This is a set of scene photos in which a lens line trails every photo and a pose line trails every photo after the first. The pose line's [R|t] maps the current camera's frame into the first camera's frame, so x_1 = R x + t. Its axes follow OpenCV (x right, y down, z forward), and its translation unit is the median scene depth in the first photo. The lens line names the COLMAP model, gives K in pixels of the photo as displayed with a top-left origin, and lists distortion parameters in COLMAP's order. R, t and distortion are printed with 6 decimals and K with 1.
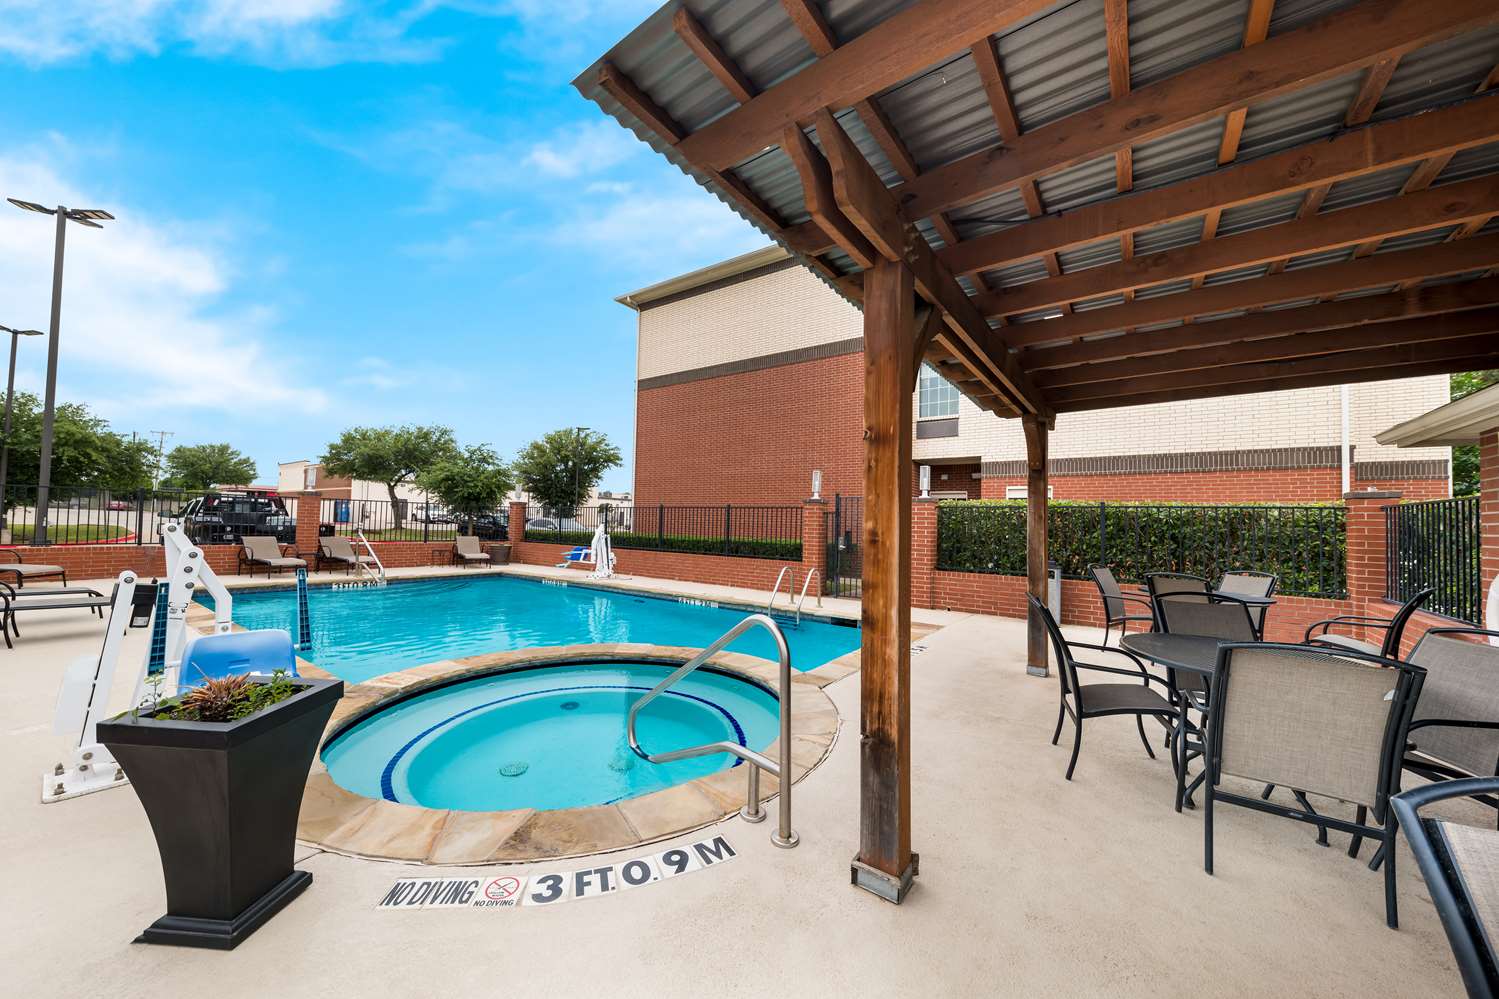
lens RADIAL K [[532.7, 0, 744.7], [0, 532.7, 498.7], [0, 0, 1]] dist [0.003298, 0.000034]
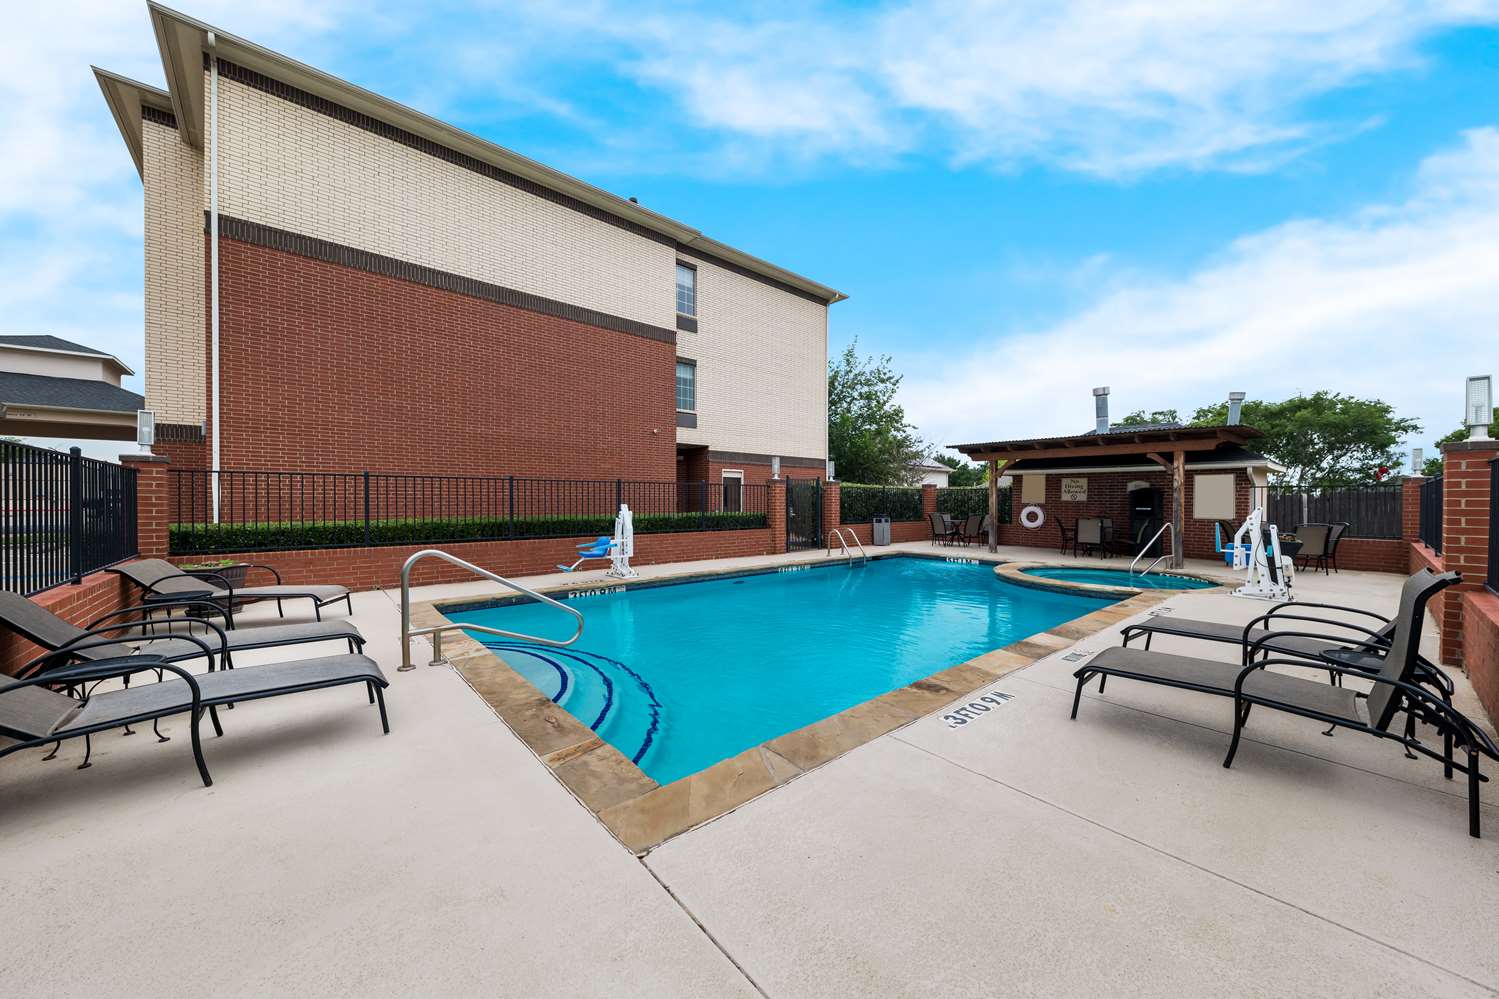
lens RADIAL K [[533.9, 0, 741.6], [0, 533.9, 503.3], [0, 0, 1]] dist [-0.002756, -0.000017]
pose [[0.229209, -0.030800, 0.972890, -0.937852], [-0.043131, 0.998196, 0.041762, 0.006923], [-0.972421, -0.051534, 0.227467, 0.644724]]
